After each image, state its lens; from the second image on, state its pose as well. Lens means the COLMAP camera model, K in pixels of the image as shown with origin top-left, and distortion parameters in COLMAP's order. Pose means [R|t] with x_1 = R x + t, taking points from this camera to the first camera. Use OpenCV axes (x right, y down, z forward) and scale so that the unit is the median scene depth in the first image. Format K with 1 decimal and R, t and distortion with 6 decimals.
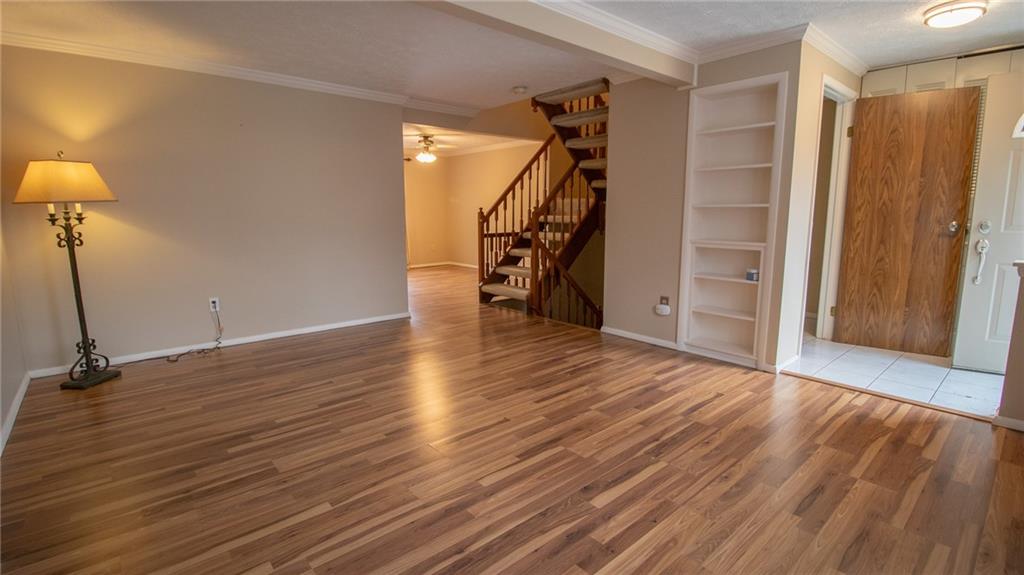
lens RADIAL K [[474.1, 0, 507.8], [0, 474.1, 282.3], [0, 0, 1]] dist [-0.014922, -0.002206]
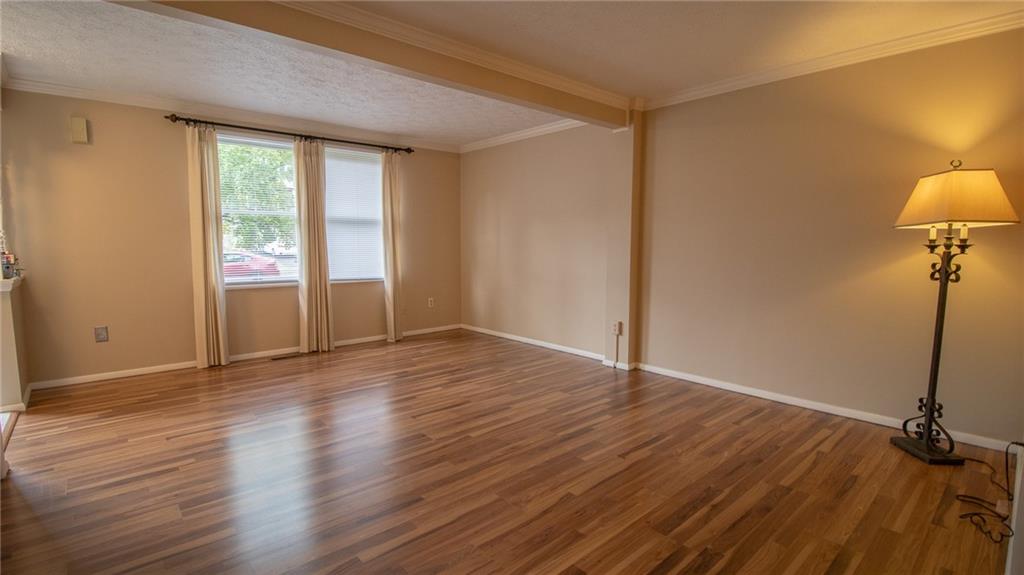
lens RADIAL K [[474.1, 0, 501.8], [0, 474.1, 295.2], [0, 0, 1]] dist [-0.014922, -0.002206]
pose [[-0.999939, 0.002944, -0.010659, -0.189242], [0.000094, 0.966122, 0.258086, -0.274100], [0.011057, 0.258069, -0.966063, 1.876403]]
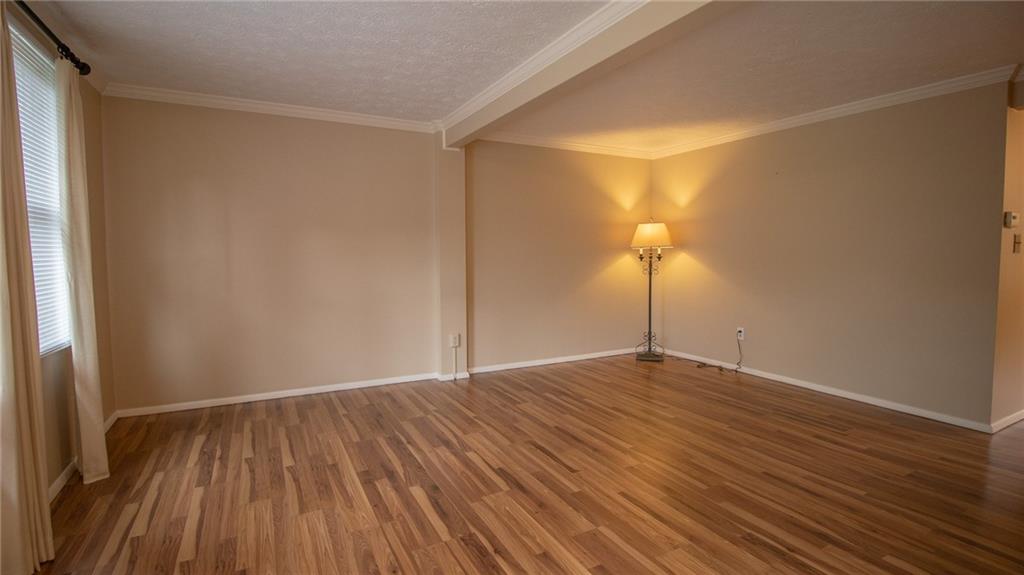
lens RADIAL K [[474.1, 0, 501.6], [0, 474.1, 280.8], [0, 0, 1]] dist [-0.014922, -0.002206]
pose [[-0.230693, 0.063462, -0.970955, 0.863559], [-0.144045, 0.984649, 0.098581, -0.151558], [0.962306, 0.162603, -0.218010, 0.919727]]
